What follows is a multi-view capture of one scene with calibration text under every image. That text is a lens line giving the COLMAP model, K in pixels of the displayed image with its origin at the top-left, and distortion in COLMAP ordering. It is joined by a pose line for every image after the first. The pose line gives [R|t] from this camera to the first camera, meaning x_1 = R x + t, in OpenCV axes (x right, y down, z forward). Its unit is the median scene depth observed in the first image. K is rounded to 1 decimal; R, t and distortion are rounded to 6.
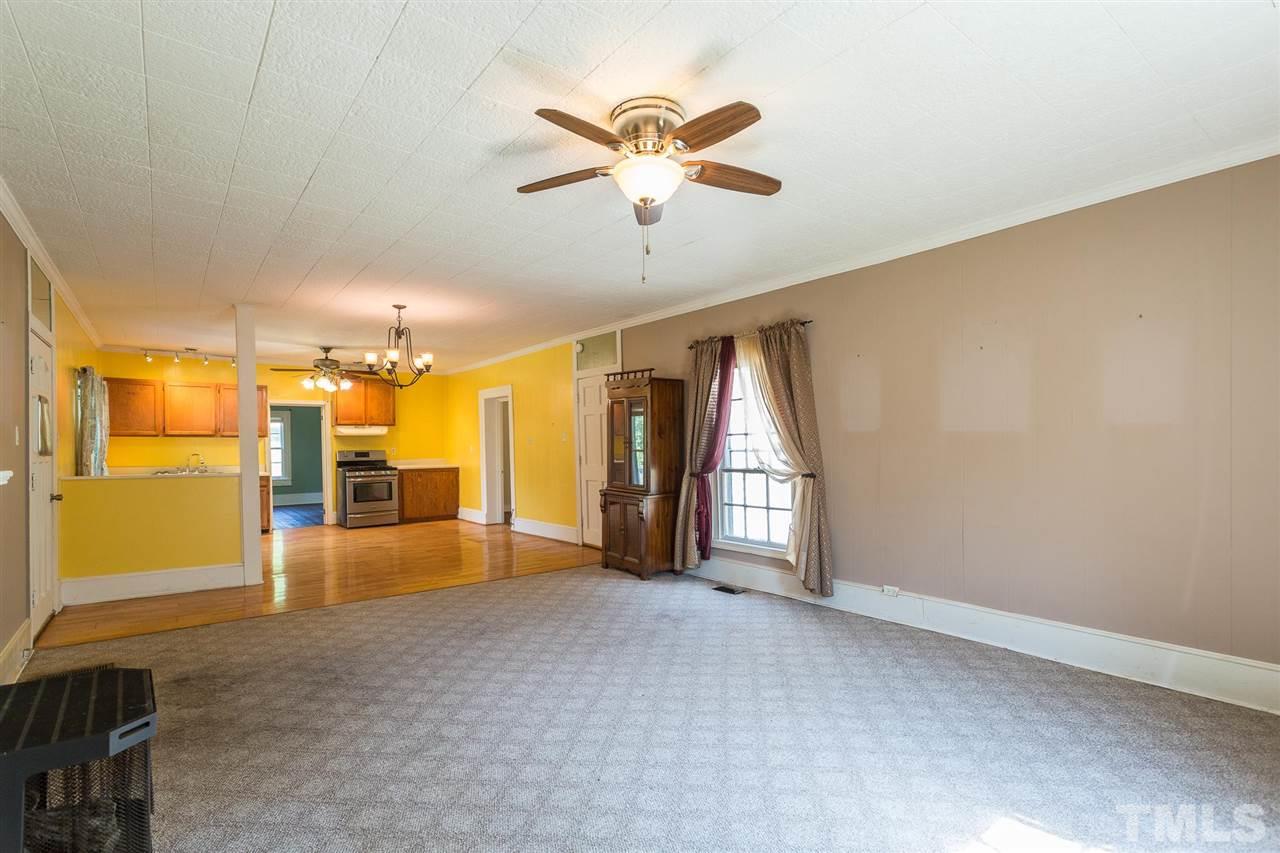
lens RADIAL K [[619.0, 0, 641.1], [0, 619.0, 439.5], [0, 0, 1]] dist [-0.001097, 0.001353]
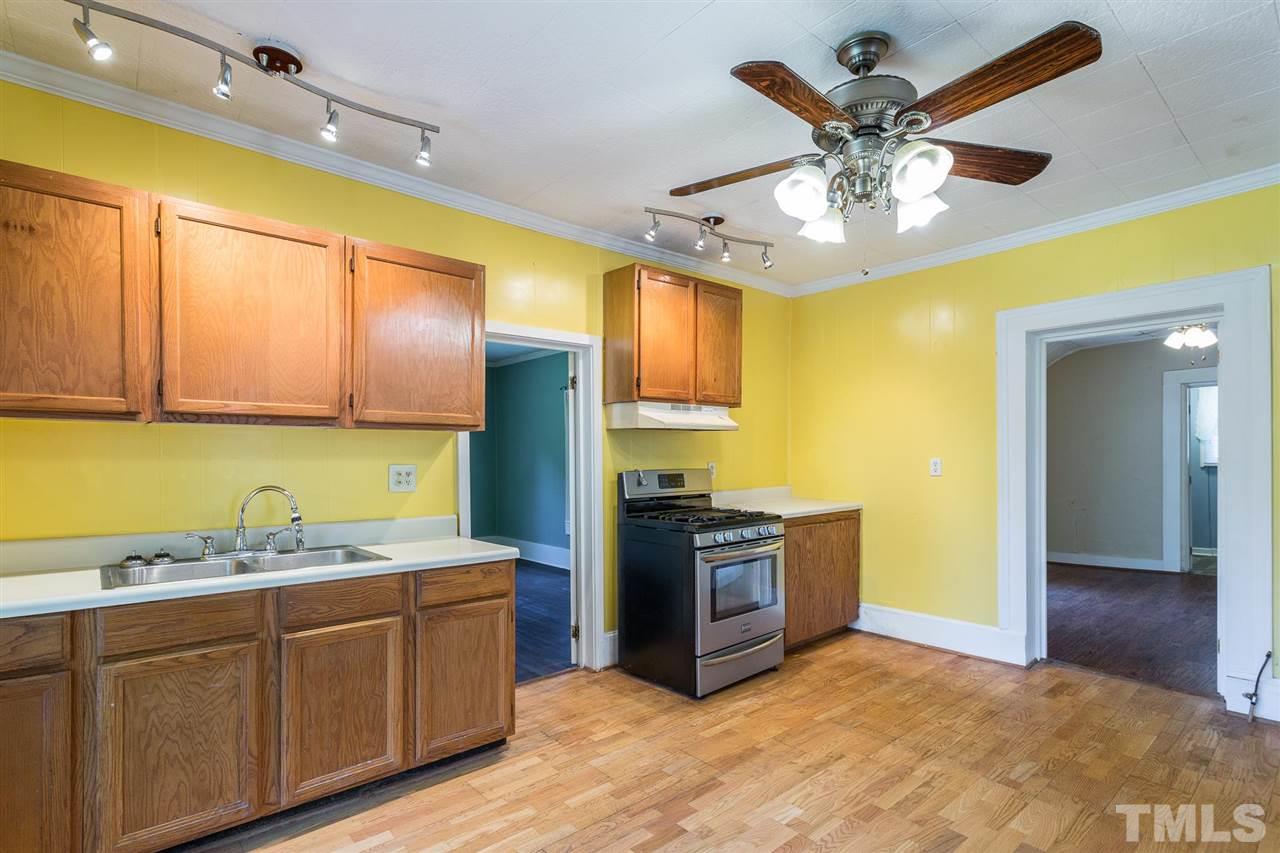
lens RADIAL K [[619.0, 0, 630.7], [0, 619.0, 449.6], [0, 0, 1]] dist [-0.001097, 0.001353]
pose [[0.998672, 0.000586, 0.051524, -0.505476], [-0.000416, 0.999994, -0.003304, 0.006767], [-0.051526, 0.003278, 0.998666, 0.630602]]
